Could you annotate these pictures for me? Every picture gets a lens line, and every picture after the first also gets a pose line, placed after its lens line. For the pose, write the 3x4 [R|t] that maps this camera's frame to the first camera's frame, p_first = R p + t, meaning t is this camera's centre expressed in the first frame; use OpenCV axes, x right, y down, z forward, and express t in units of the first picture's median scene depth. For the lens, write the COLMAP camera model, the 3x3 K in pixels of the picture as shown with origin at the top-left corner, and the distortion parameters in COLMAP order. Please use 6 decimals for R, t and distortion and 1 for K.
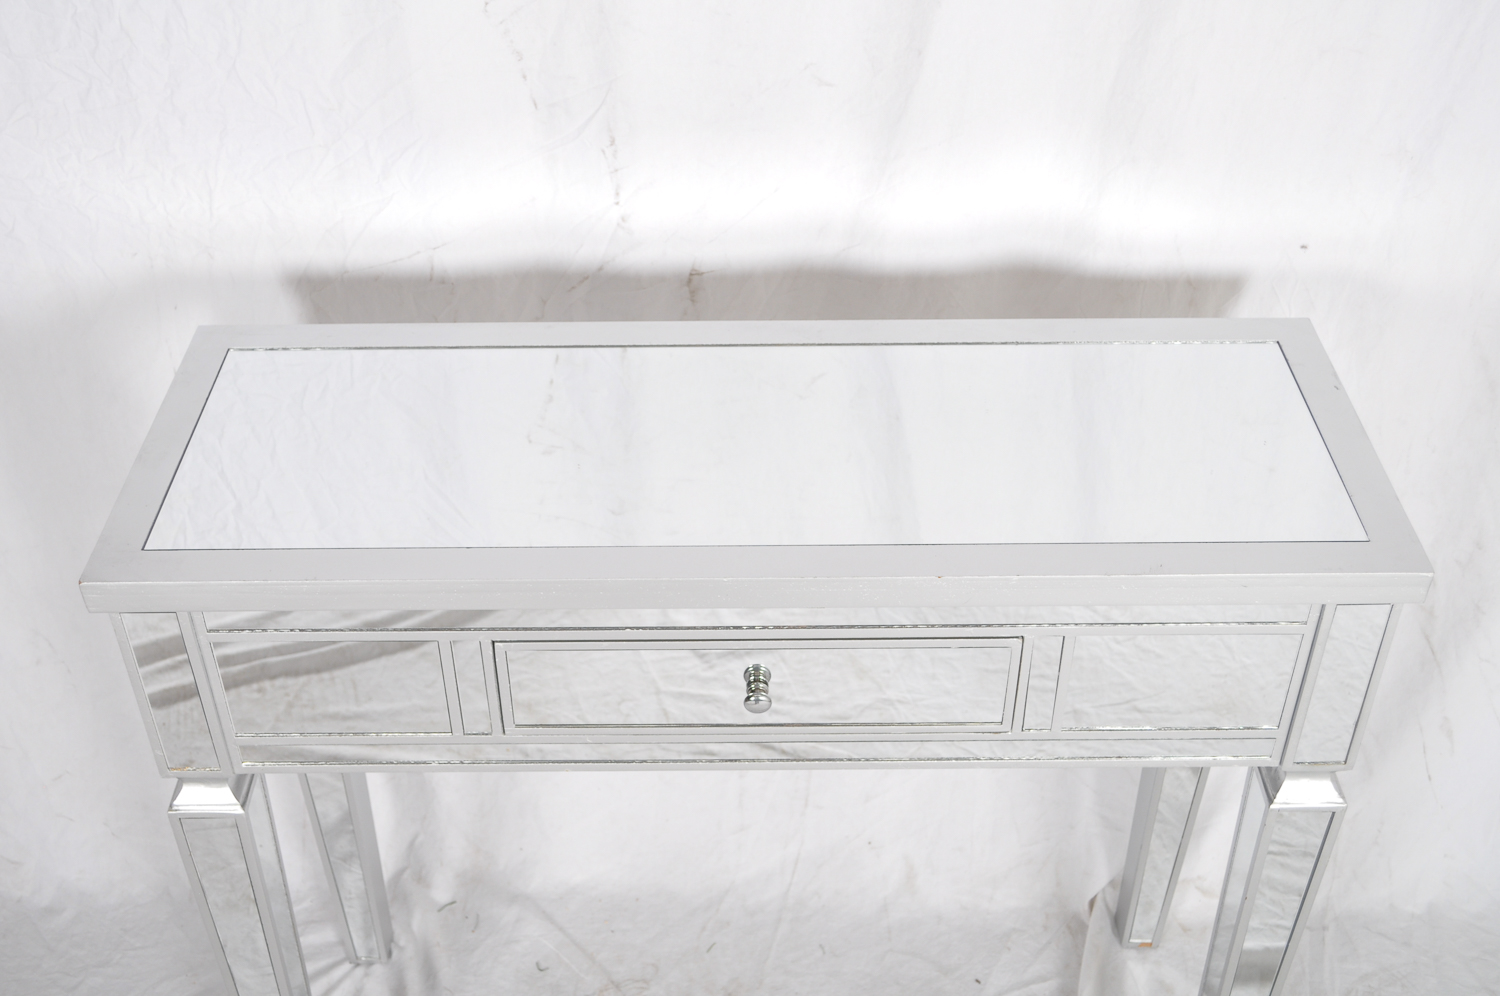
lens RADIAL K [[1683.7, 0, 719.5], [0, 1683.7, 451.8], [0, 0, 1]] dist [-0.048731, 0.000000]
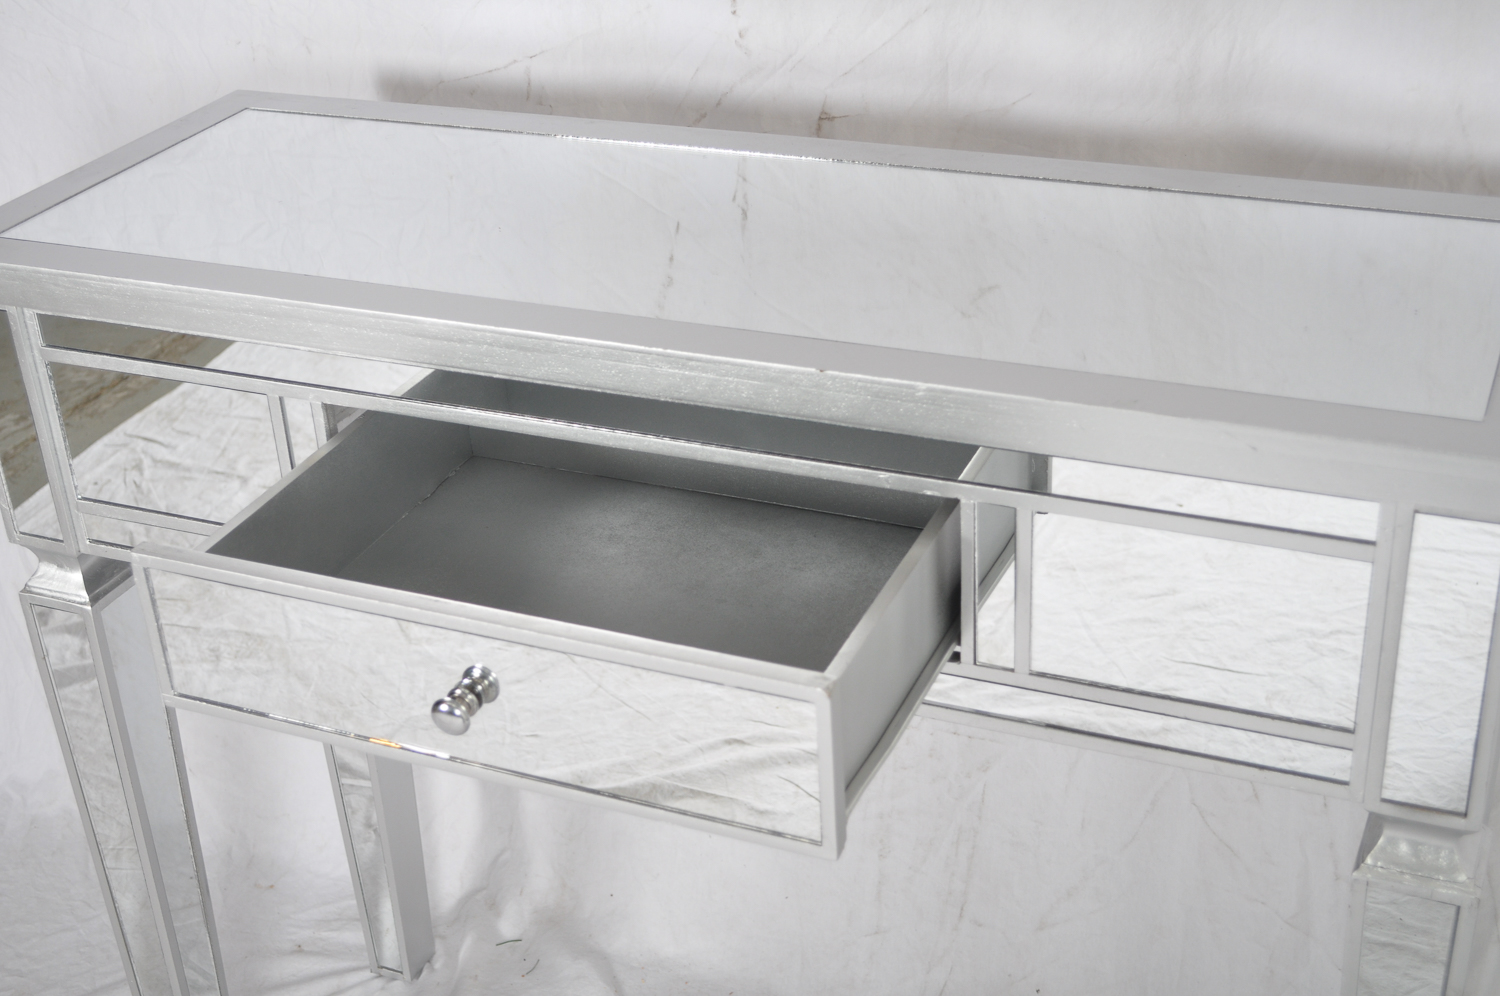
lens RADIAL K [[1999.6, 0, 738.7], [0, 1999.6, 493.1], [0, 0, 1]] dist [-0.034503, 0.000000]
pose [[0.916257, 0.149837, -0.371513, 0.324588], [-0.197484, 0.975839, -0.093483, 0.162194], [0.348529, 0.159022, 0.923710, 0.156486]]
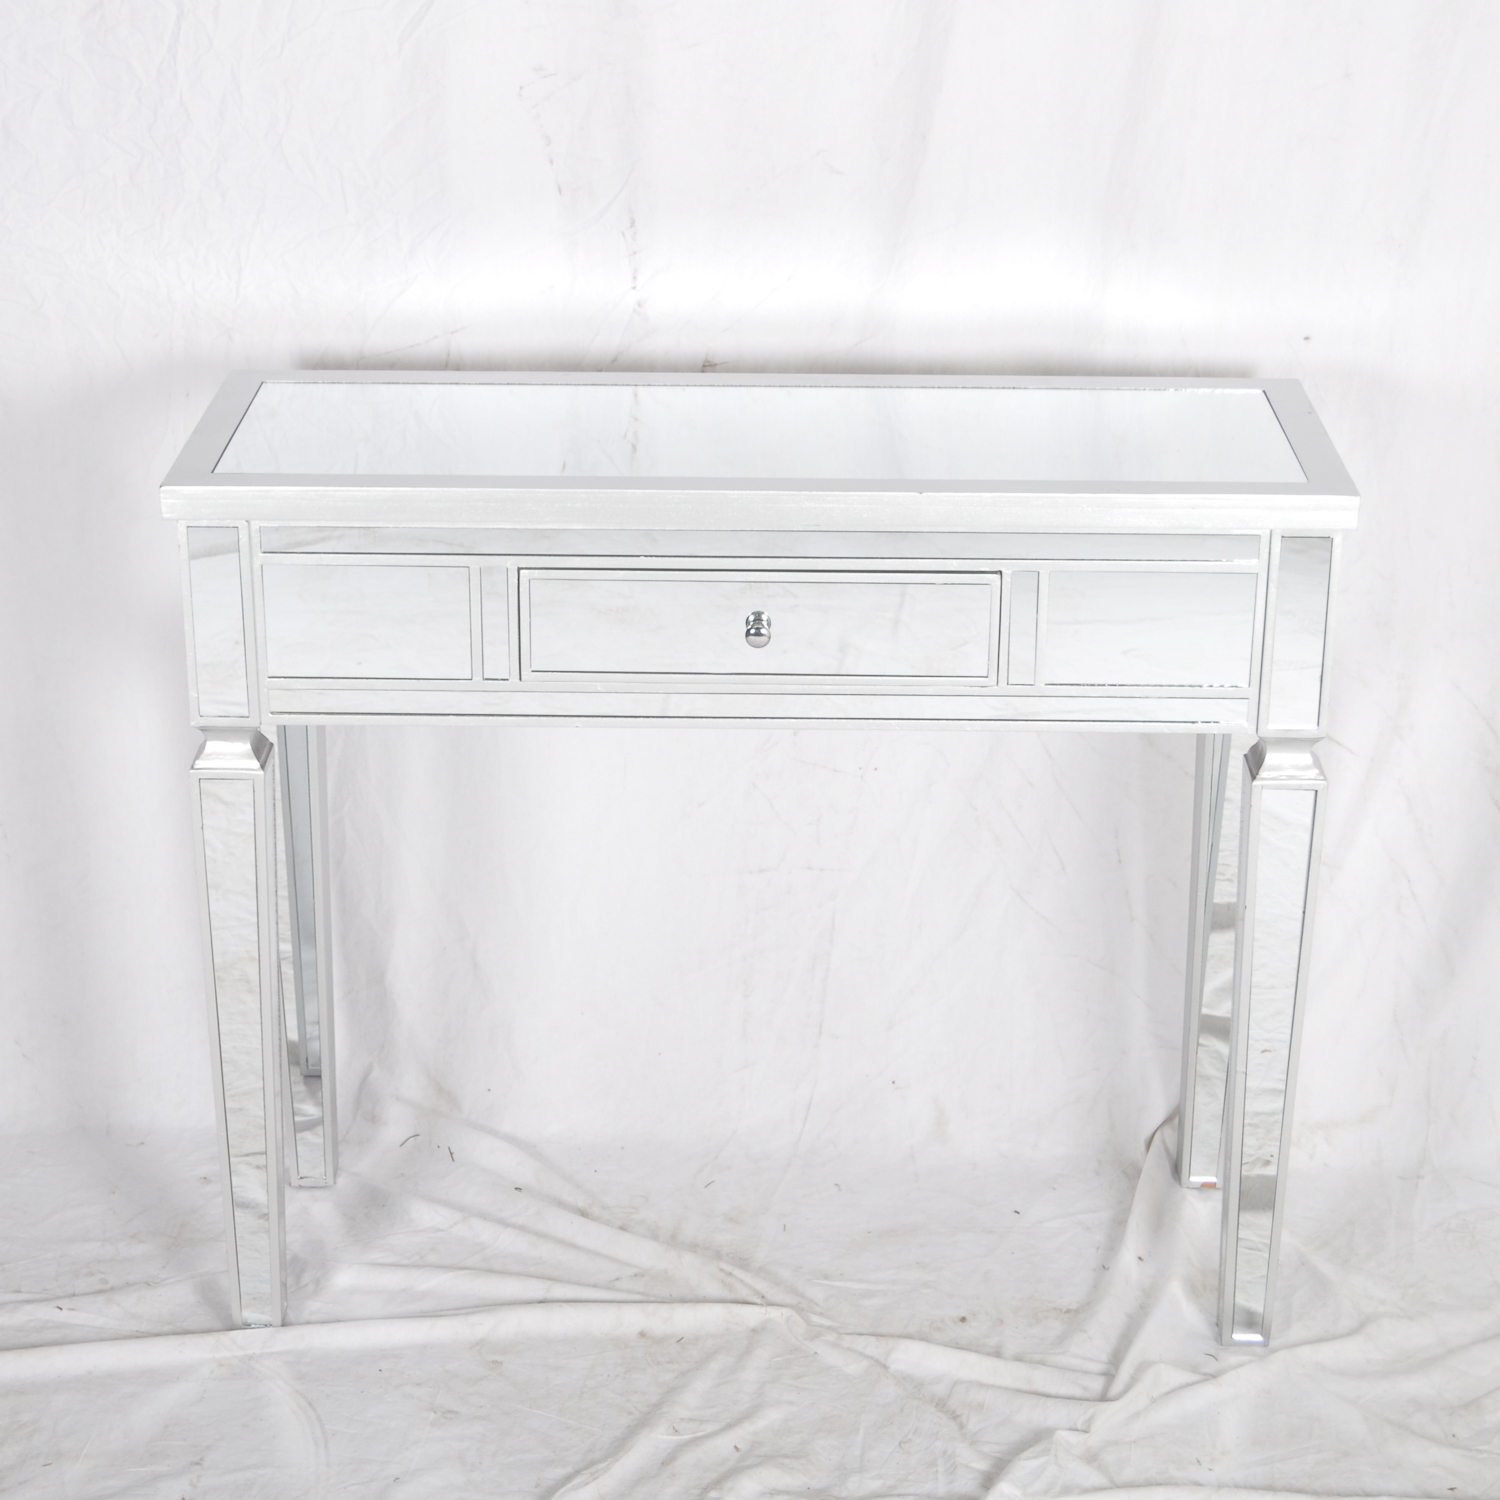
lens RADIAL K [[3128.9, 0, 662.6], [0, 3128.9, 665.9], [0, 0, 1]] dist [-0.109416, 0.000000]
pose [[0.999671, 0.017034, -0.019164, -0.003122], [-0.021569, 0.962789, -0.269393, 0.580389], [0.013862, 0.269718, 0.962840, -0.764809]]
